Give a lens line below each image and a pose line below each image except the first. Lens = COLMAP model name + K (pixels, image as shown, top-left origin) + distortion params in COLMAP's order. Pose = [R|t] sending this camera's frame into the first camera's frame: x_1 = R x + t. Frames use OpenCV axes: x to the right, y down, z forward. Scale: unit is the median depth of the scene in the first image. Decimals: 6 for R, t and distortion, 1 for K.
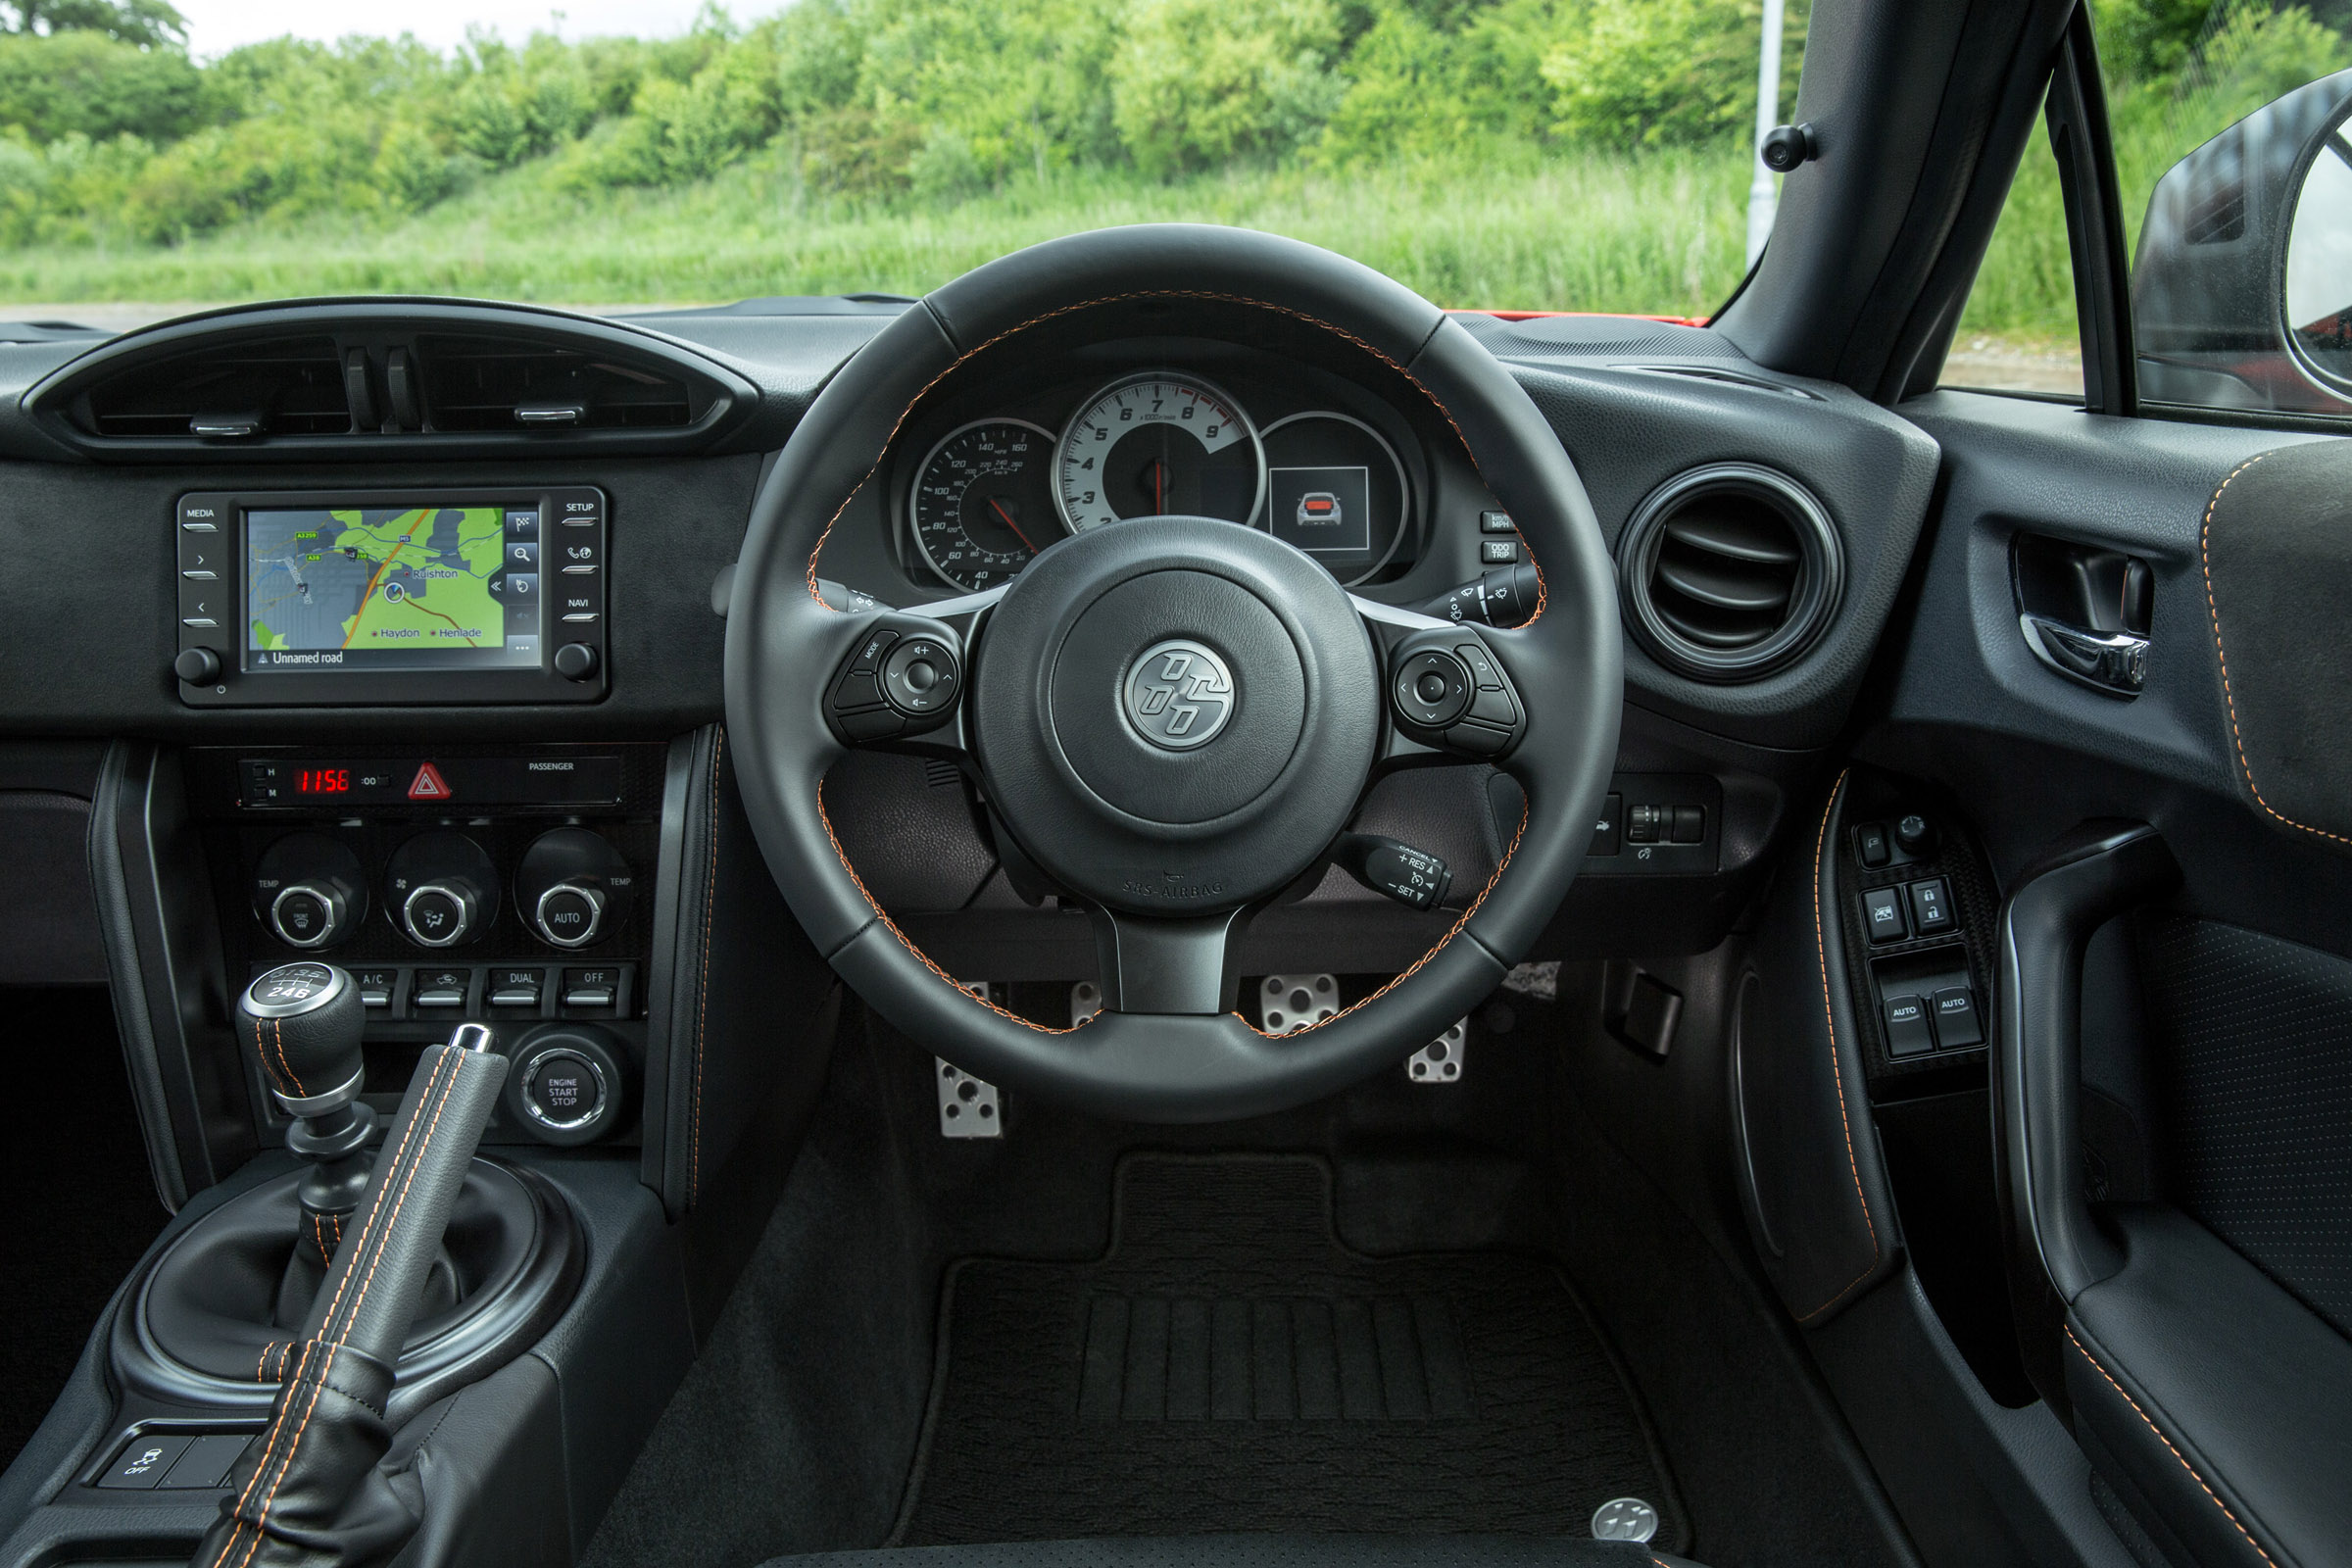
lens RADIAL K [[1889.5, 0, 1193.8], [0, 1889.5, 782.4], [0, 0, 1]] dist [-0.072690, 0.052920]
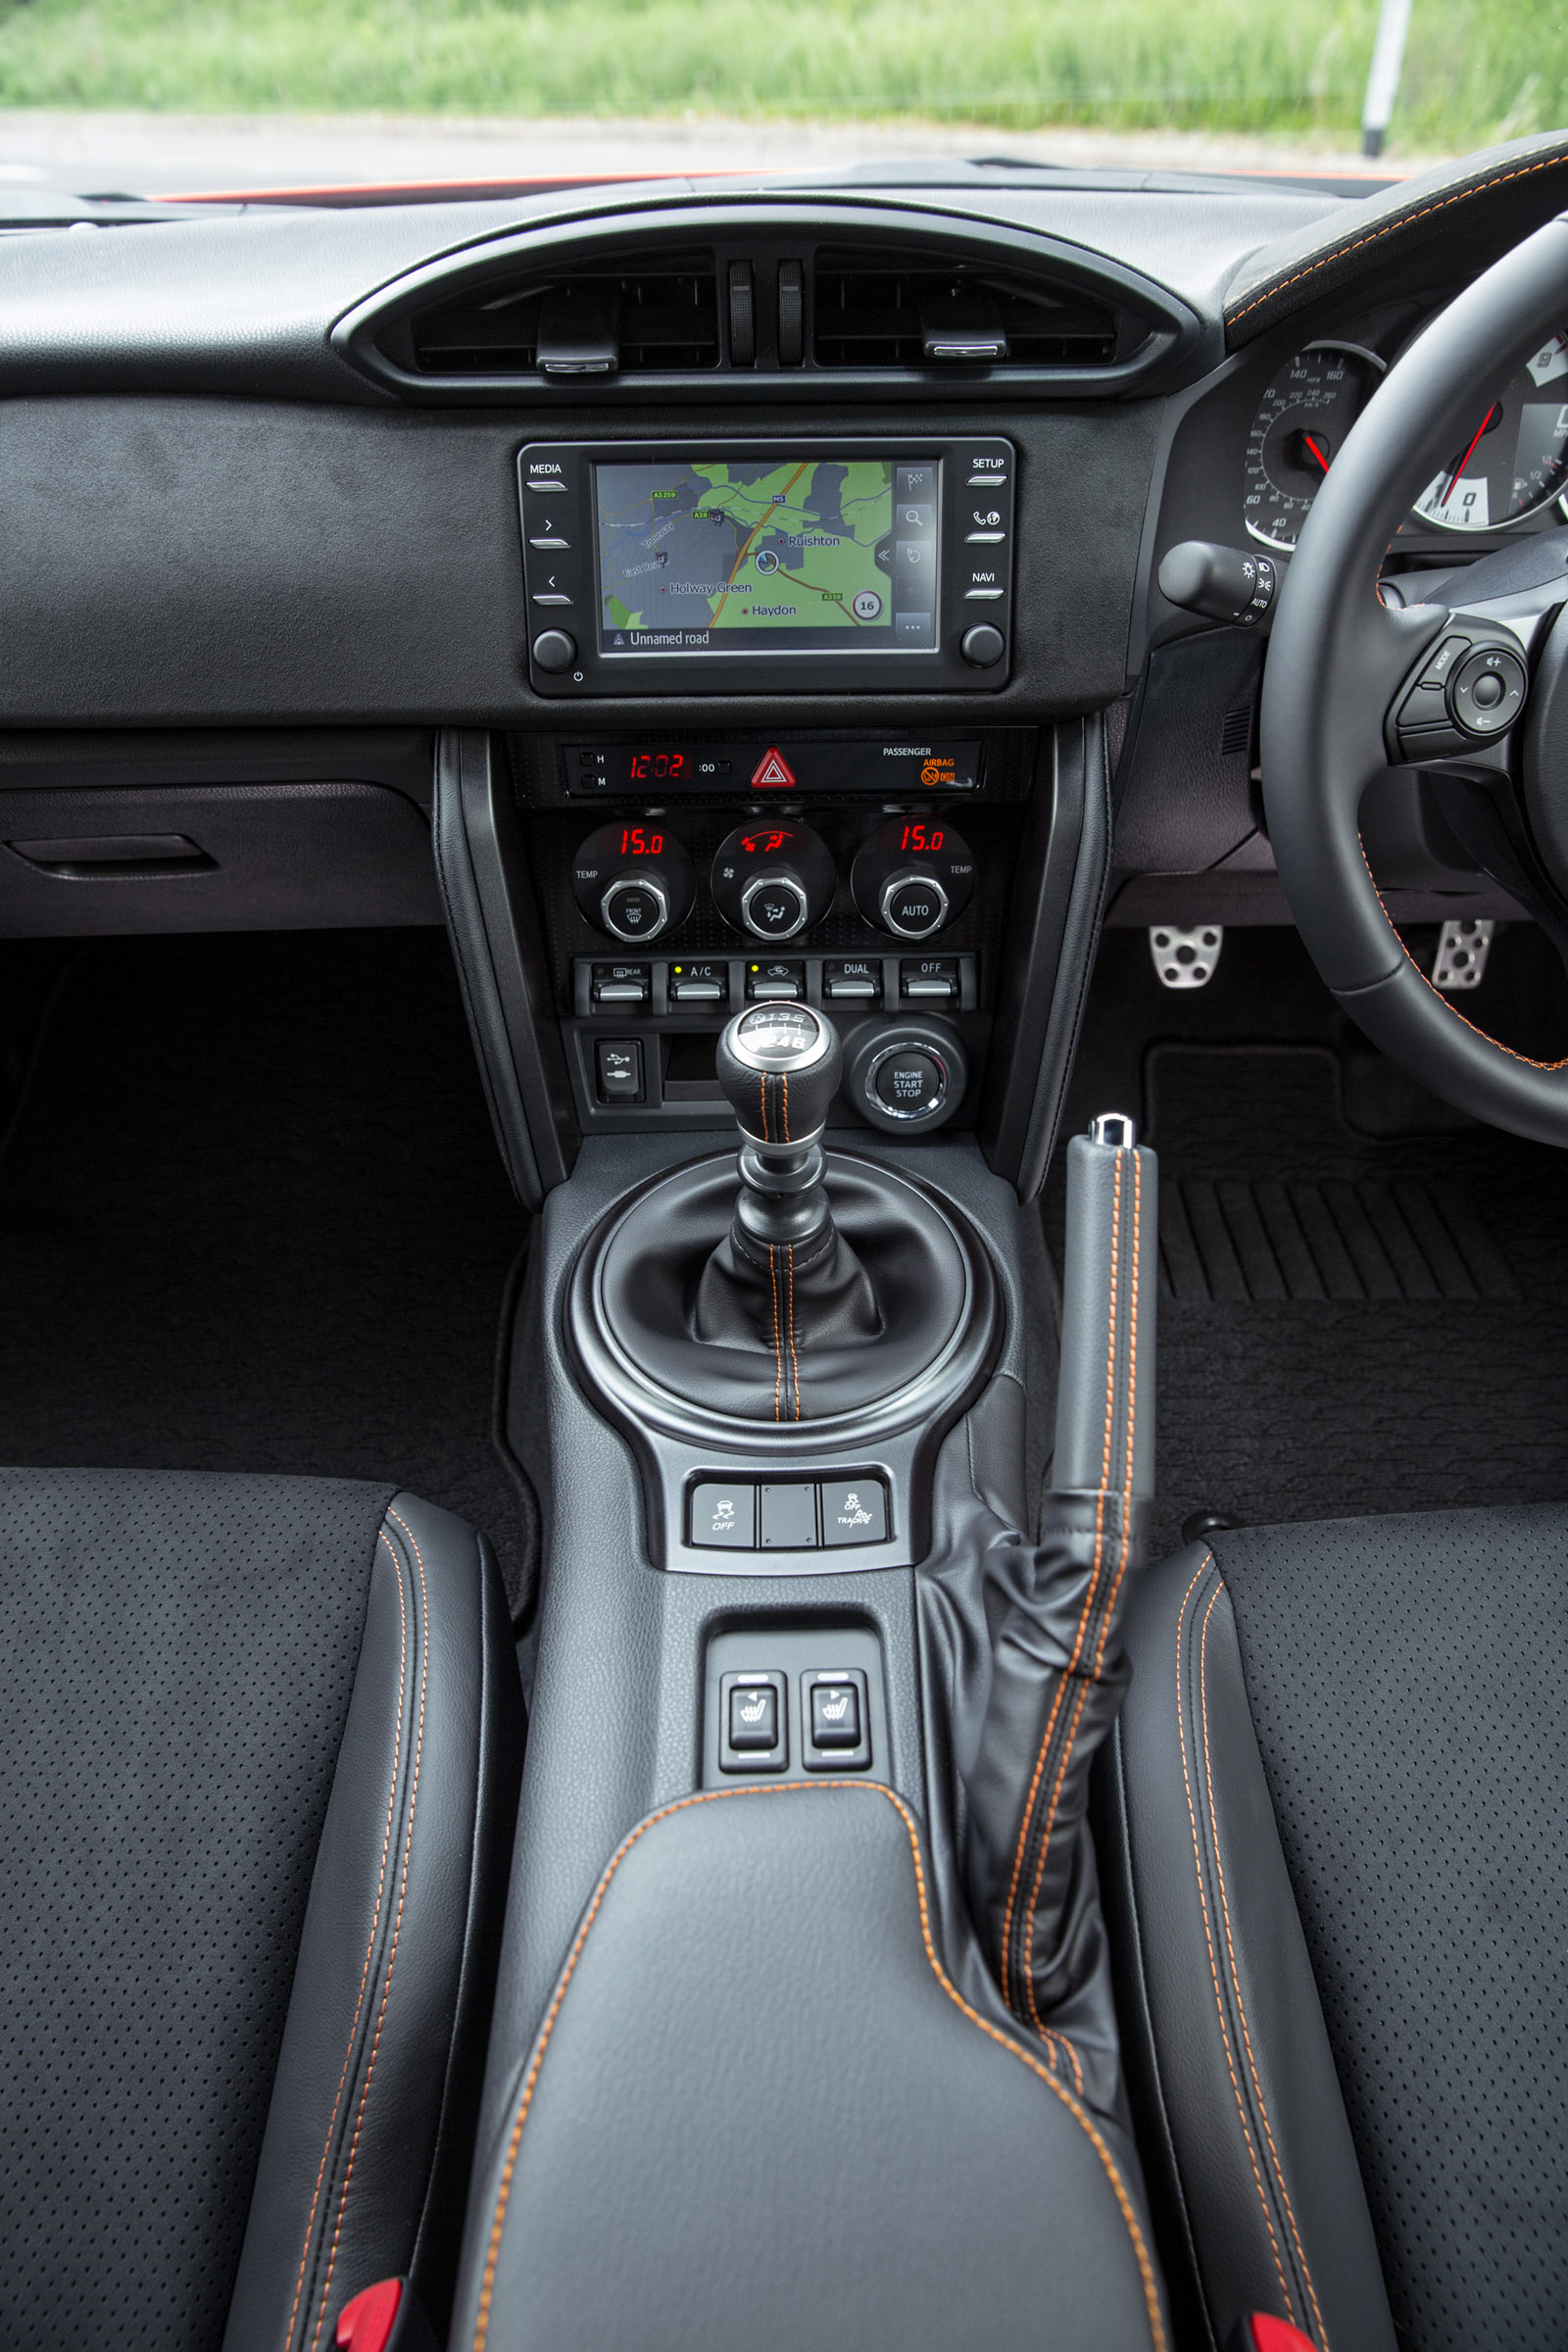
lens RADIAL K [[1578.0, 0, 776.1], [0, 1578.0, 1186.2], [0, 0, 1]] dist [-0.112819, 0.076096]
pose [[0.999935, -0.006684, 0.009257, -0.415717], [0.002894, 0.932633, 0.360815, -0.087791], [-0.011045, -0.360765, 0.932591, 0.194923]]
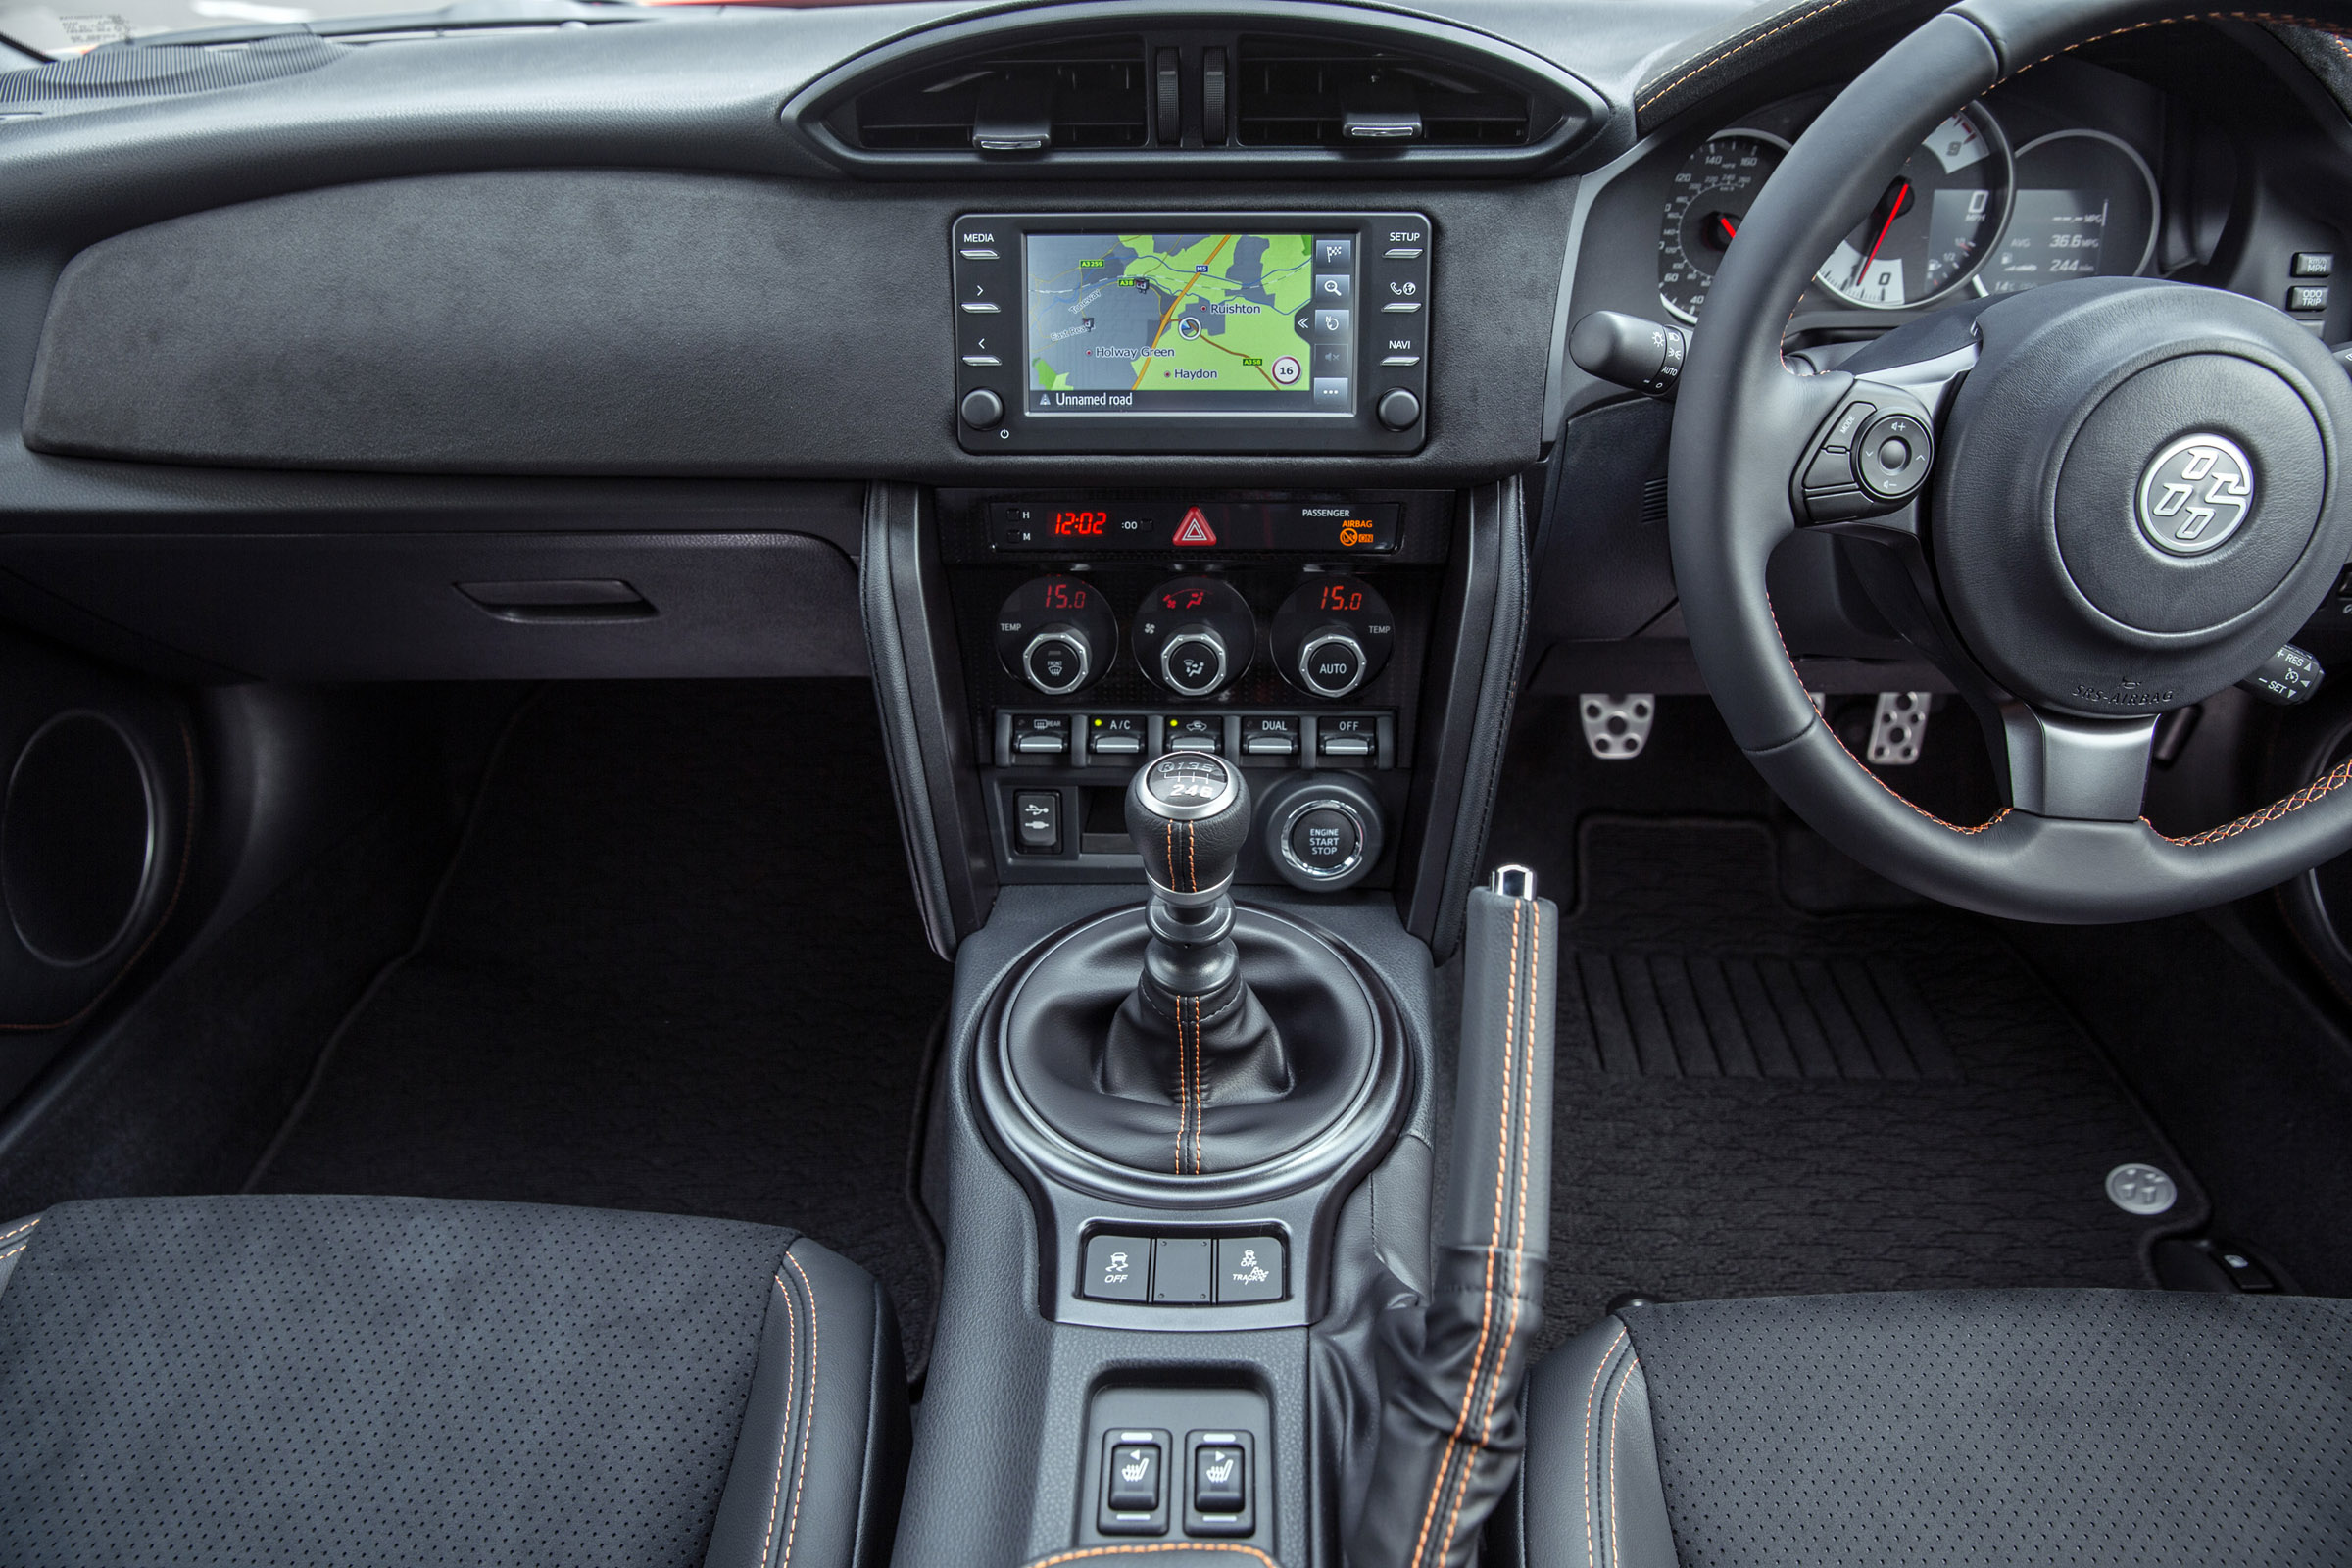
lens RADIAL K [[1578.0, 0, 1160.4], [0, 1578.0, 788.2], [0, 0, 1]] dist [-0.112819, 0.076096]
pose [[0.999287, 0.017559, -0.033435, -0.396685], [-0.008408, 0.966555, 0.256321, -0.077033], [0.036818, -0.255857, 0.966013, 0.189930]]
